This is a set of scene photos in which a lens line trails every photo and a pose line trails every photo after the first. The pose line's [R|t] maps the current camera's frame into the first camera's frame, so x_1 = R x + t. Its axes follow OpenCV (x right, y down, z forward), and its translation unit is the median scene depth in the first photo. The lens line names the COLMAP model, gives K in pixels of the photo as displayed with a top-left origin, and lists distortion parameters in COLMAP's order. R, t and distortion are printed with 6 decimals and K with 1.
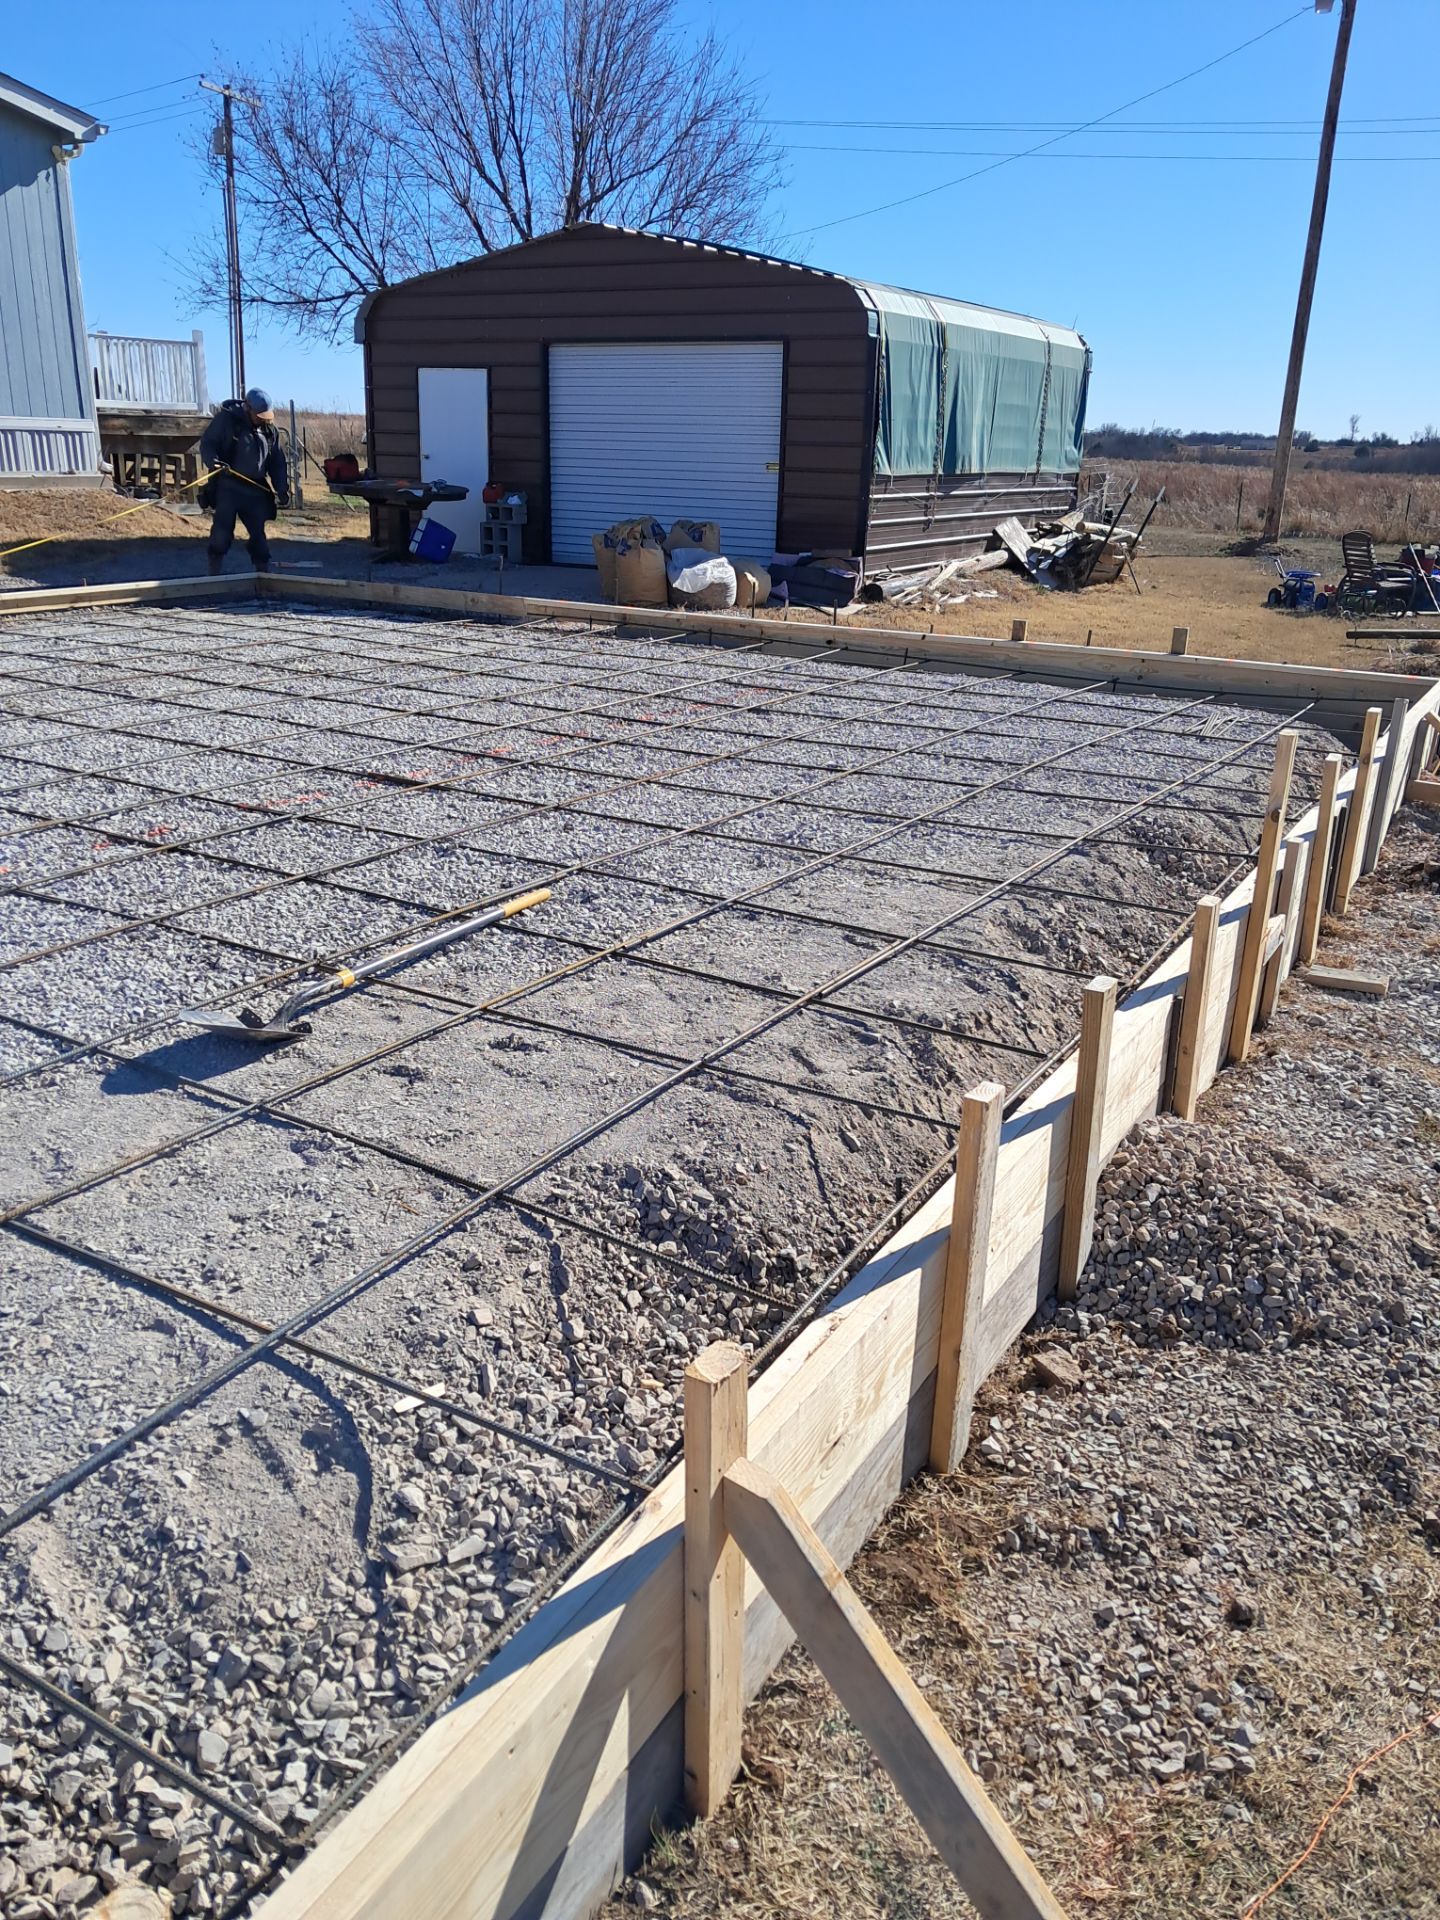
lens RADIAL K [[1504.3, 0, 692.6], [0, 1504.3, 998.9], [0, 0, 1]] dist [0.007658, -0.014501]
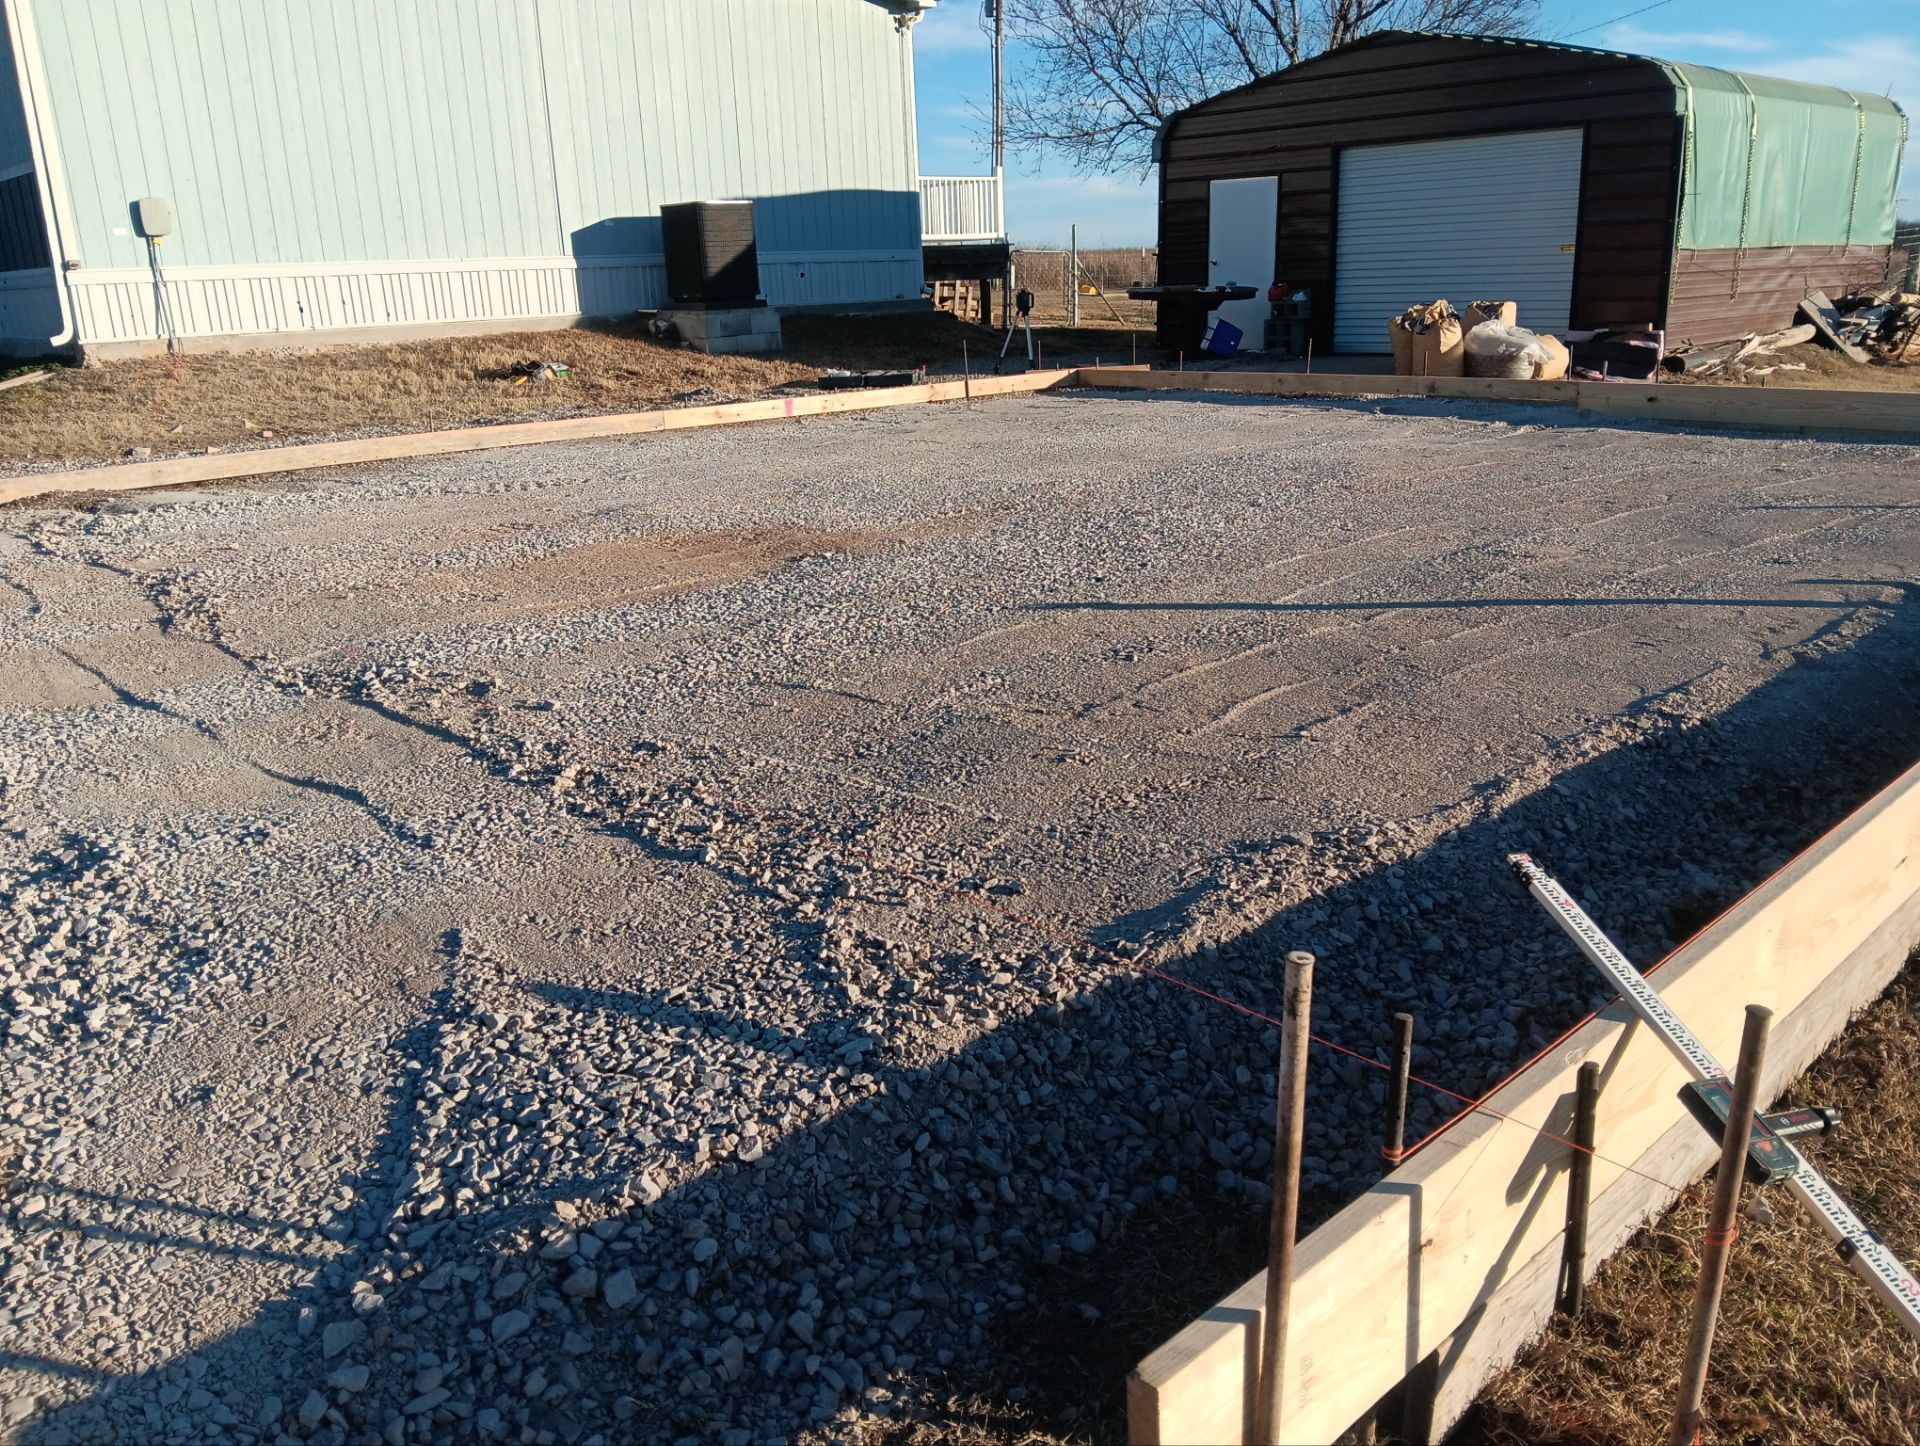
lens RADIAL K [[1491.4, 0, 969.3], [0, 1491.4, 752.8], [0, 0, 1]] dist [0.072185, -0.151454]
pose [[0.961613, 0.031594, -0.272586, -0.039294], [-0.043922, 0.998264, -0.039244, 0.035614], [0.270873, 0.049710, 0.961331, -0.053136]]
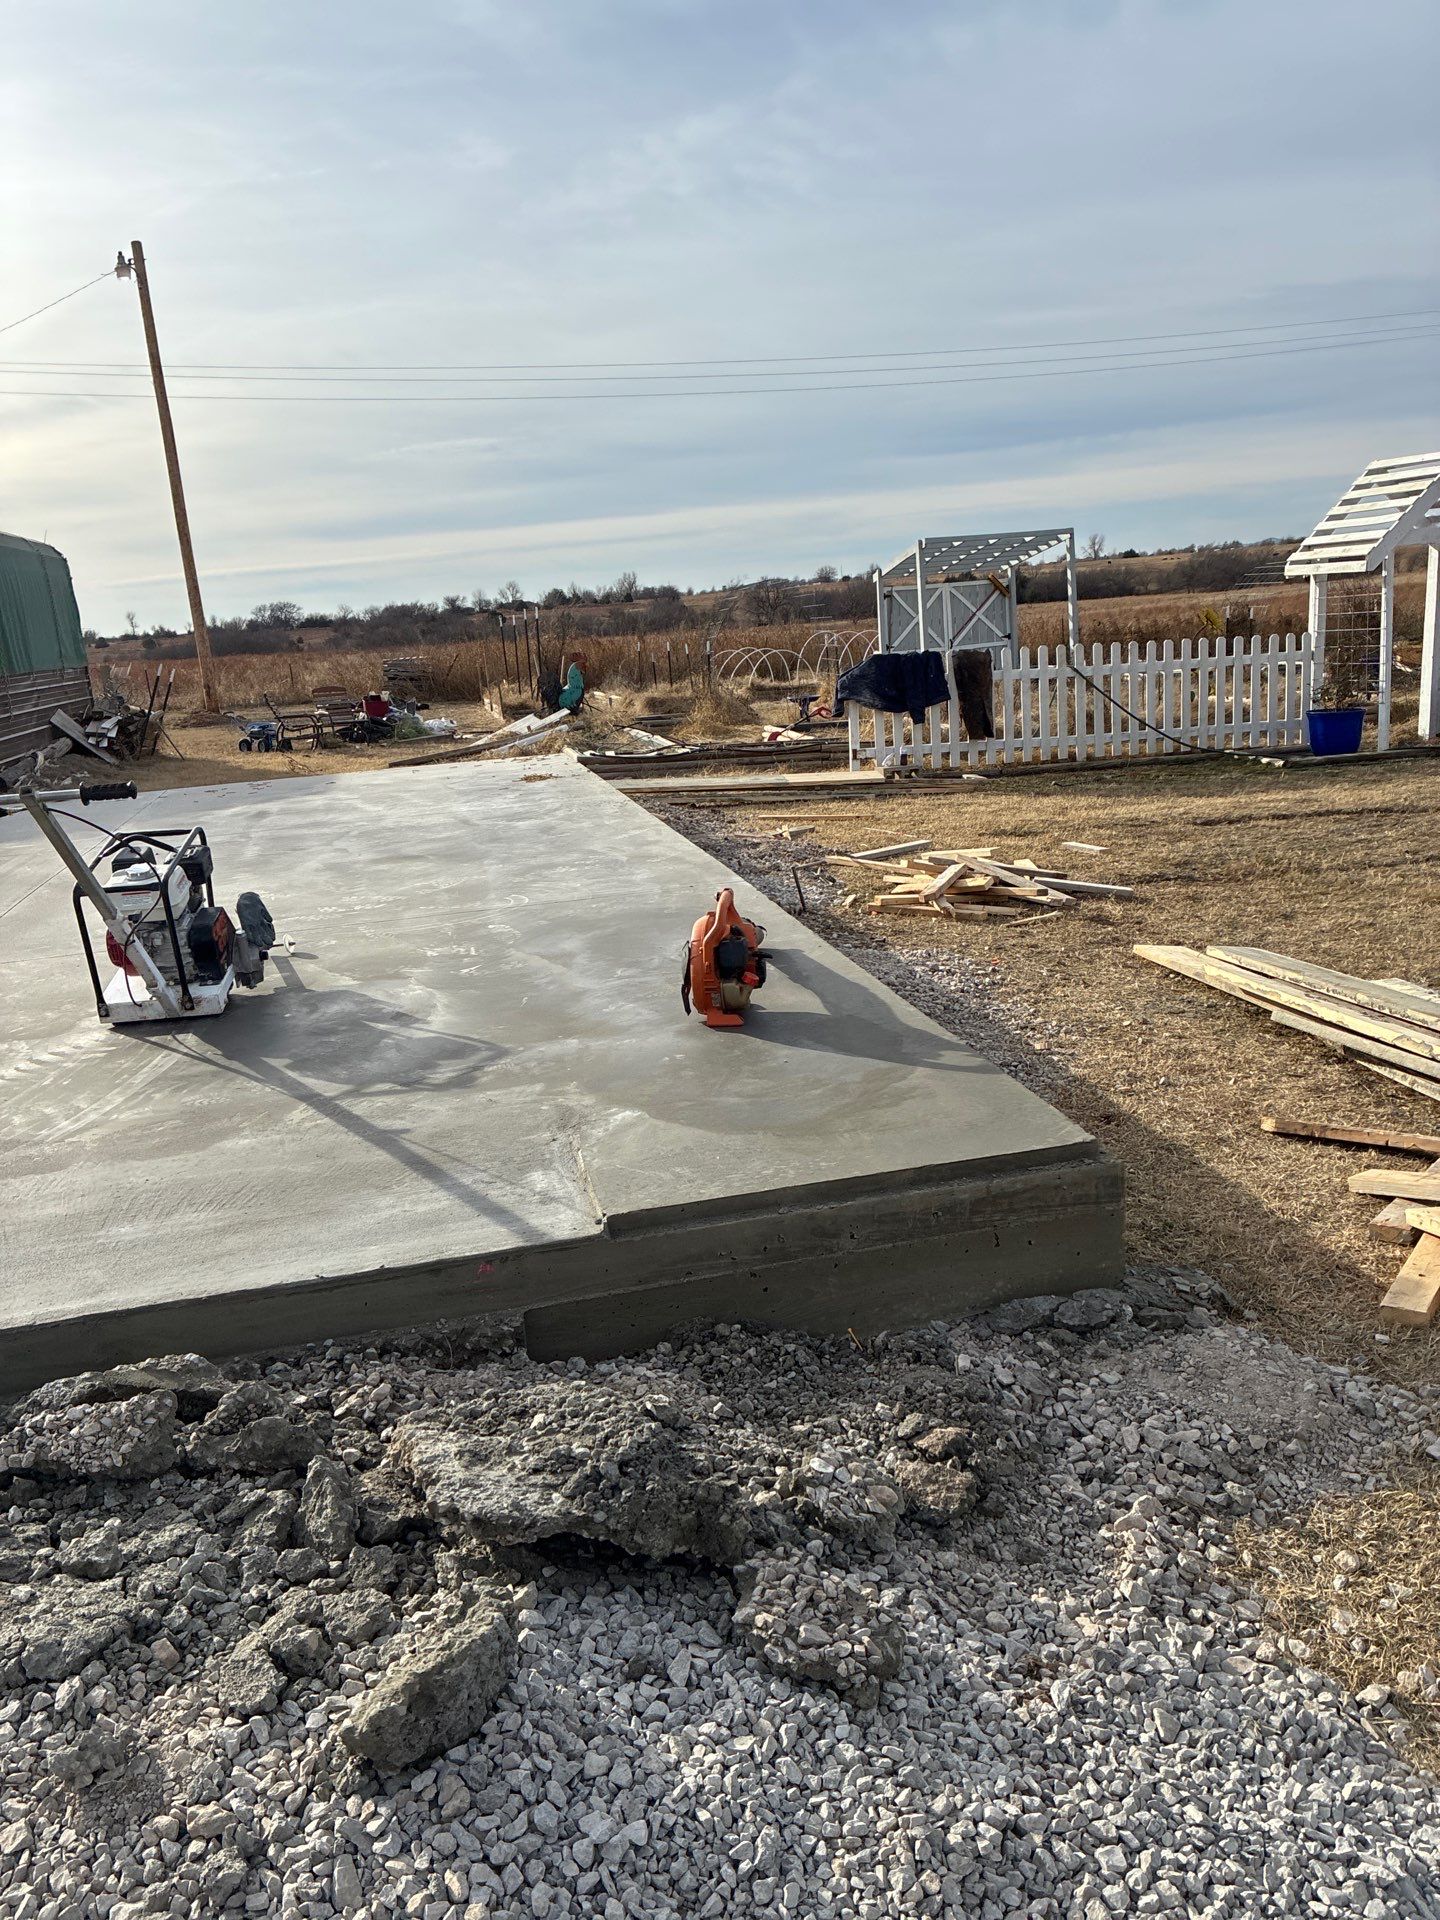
lens RADIAL K [[1456.5, 0, 707.1], [0, 1456.5, 948.6], [0, 0, 1]] dist [0.049680, -0.050082]
pose [[0.727053, -0.232255, 0.646105, -0.171079], [0.323127, 0.946063, -0.023530, 0.019913], [-0.605791, 0.225882, 0.762885, -0.054845]]
